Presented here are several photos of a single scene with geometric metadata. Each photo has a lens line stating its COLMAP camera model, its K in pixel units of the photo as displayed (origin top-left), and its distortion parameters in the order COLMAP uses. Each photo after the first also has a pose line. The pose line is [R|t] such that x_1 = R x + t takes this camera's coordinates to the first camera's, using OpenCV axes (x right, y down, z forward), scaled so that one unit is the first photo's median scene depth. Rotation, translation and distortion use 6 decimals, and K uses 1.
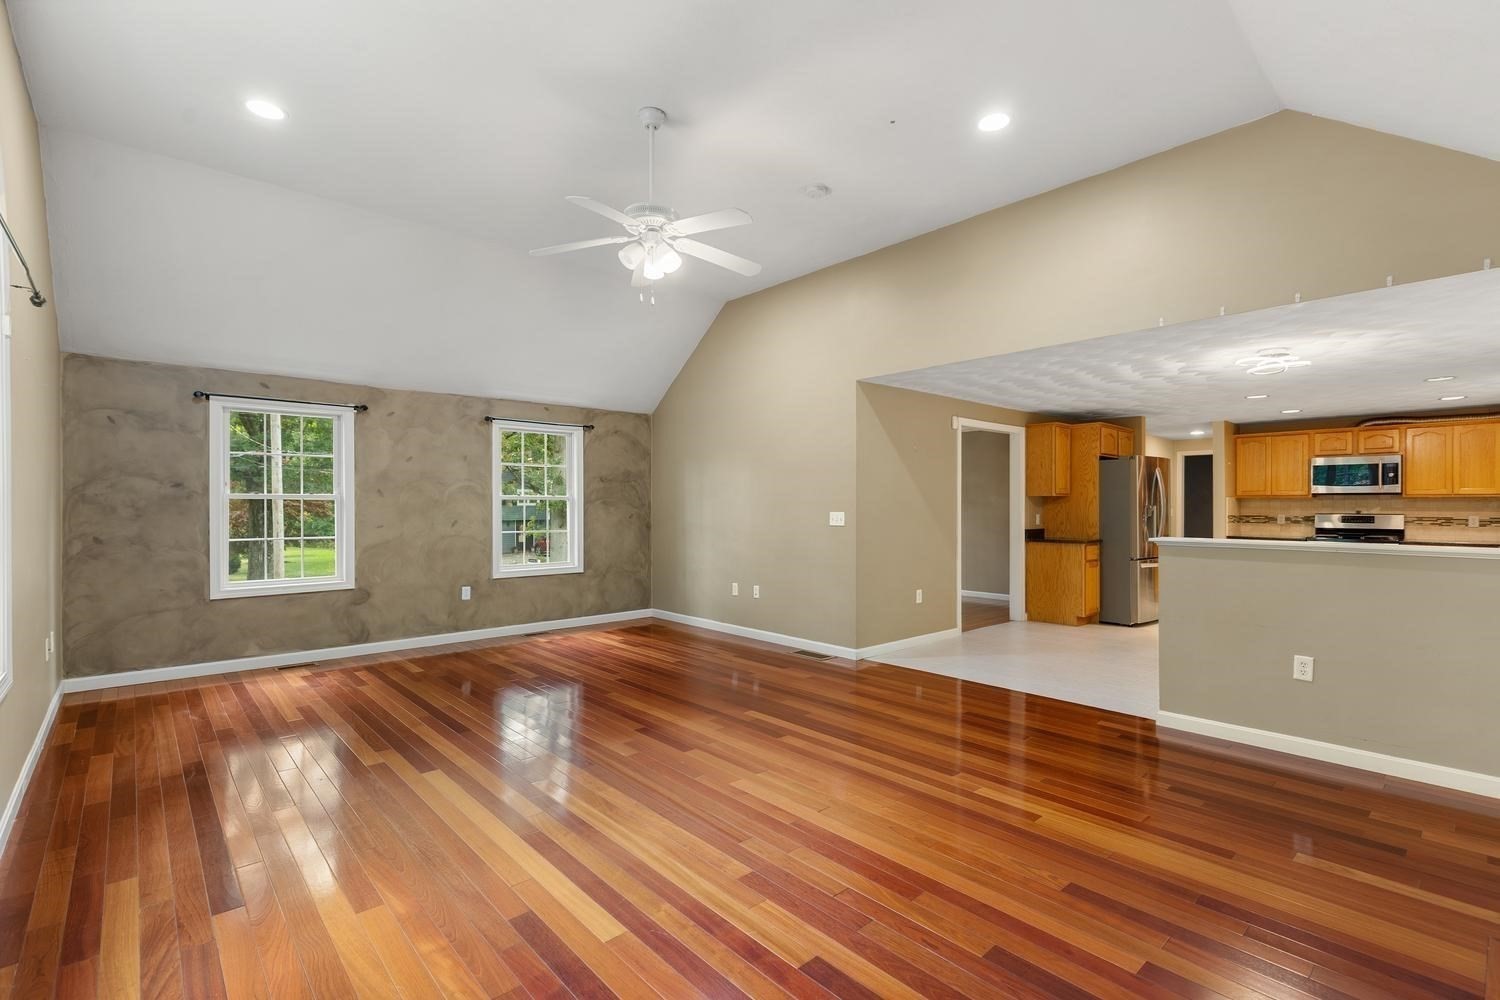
lens RADIAL K [[677.4, 0, 752.1], [0, 677.4, 506.2], [0, 0, 1]] dist [0.008534, -0.001555]
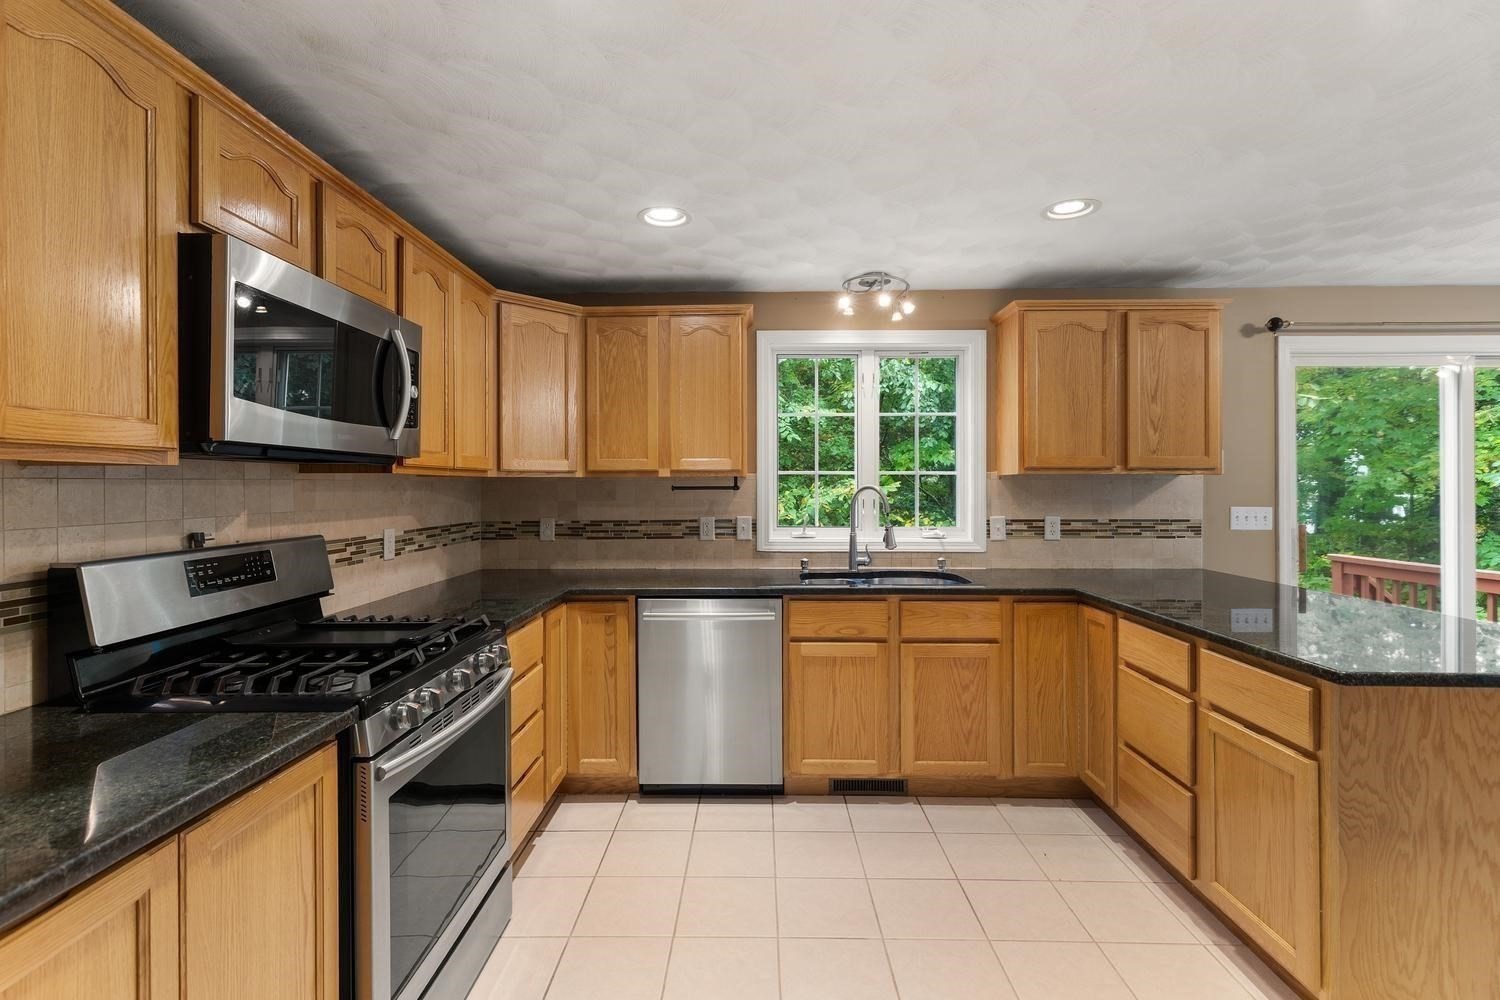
lens RADIAL K [[677.4, 0, 739.4], [0, 677.4, 487.9], [0, 0, 1]] dist [0.008534, -0.001555]
pose [[-0.725854, -0.001756, 0.687846, 0.644048], [0.003771, 0.999972, 0.006532, -0.008874], [-0.687838, 0.007335, -0.725827, 1.090430]]
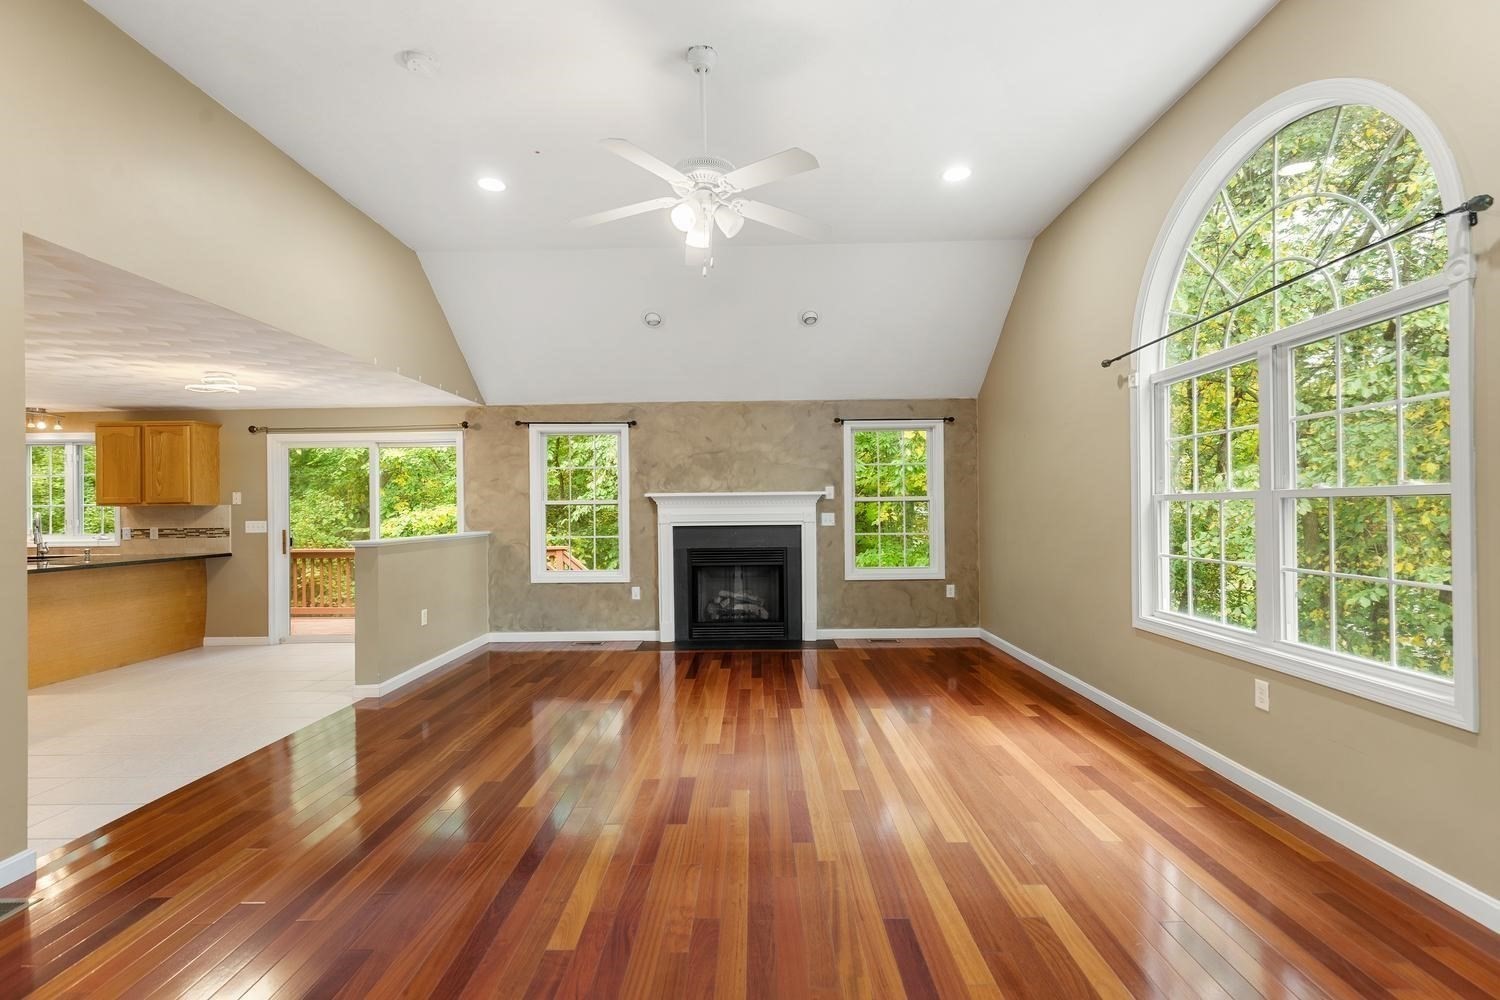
lens RADIAL K [[677.4, 0, 748.5], [0, 677.4, 505.3], [0, 0, 1]] dist [0.008534, -0.001555]
pose [[-0.734066, 0.012931, 0.678955, -0.358094], [0.016833, 0.999858, -0.000843, -0.000920], [-0.678869, 0.010810, -0.734179, 0.745059]]
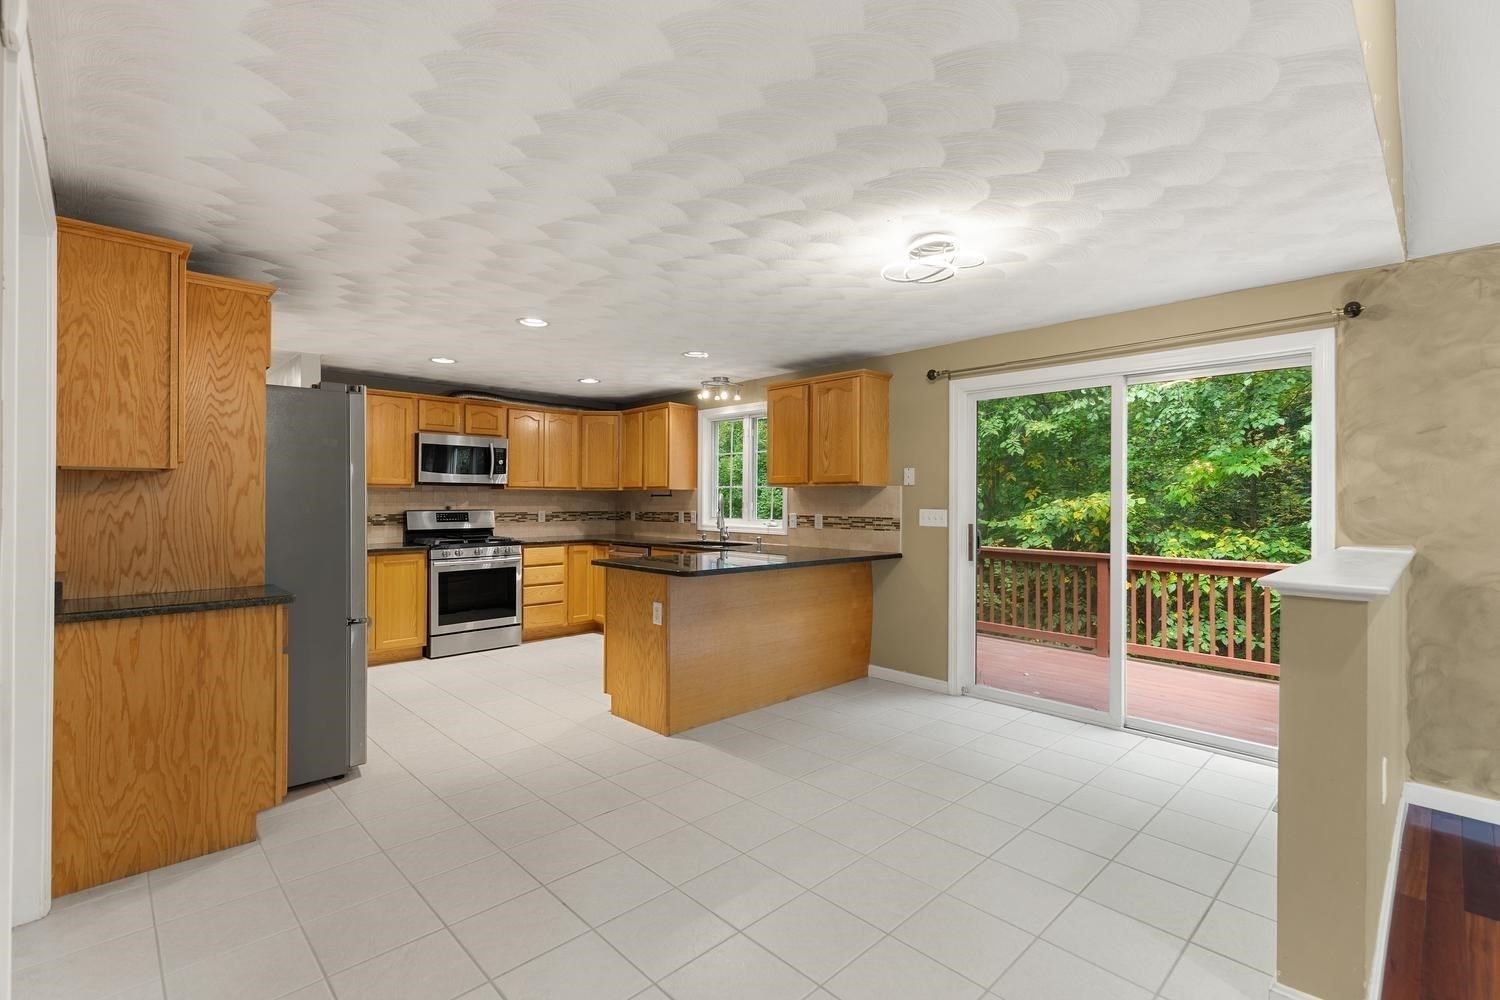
lens RADIAL K [[677.4, 0, 746.1], [0, 677.4, 498.5], [0, 0, 1]] dist [0.008534, -0.001555]
pose [[-0.028683, 0.002234, 0.999586, 0.108503], [-0.000549, 0.999997, -0.002251, -0.000396], [-0.999588, -0.000613, -0.028681, 0.715404]]
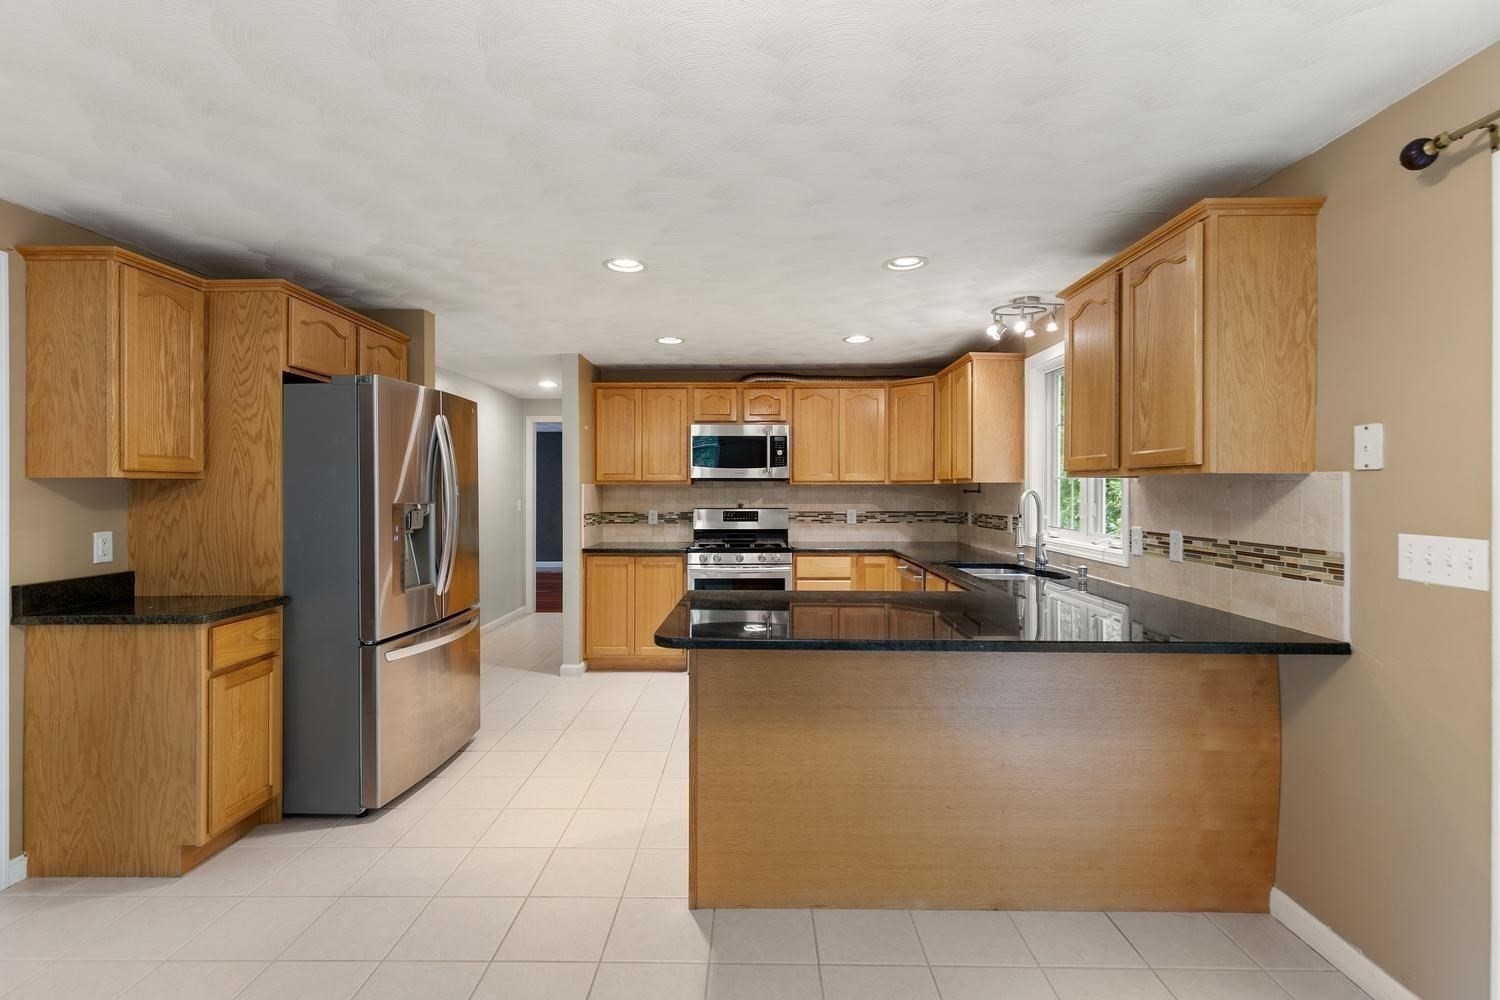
lens RADIAL K [[677.4, 0, 745.4], [0, 677.4, 489.4], [0, 0, 1]] dist [0.008534, -0.001555]
pose [[0.681243, -0.001962, 0.732055, 0.400751], [0.004087, 0.999991, -0.001123, -0.007705], [-0.732046, 0.003757, 0.681244, 0.545592]]
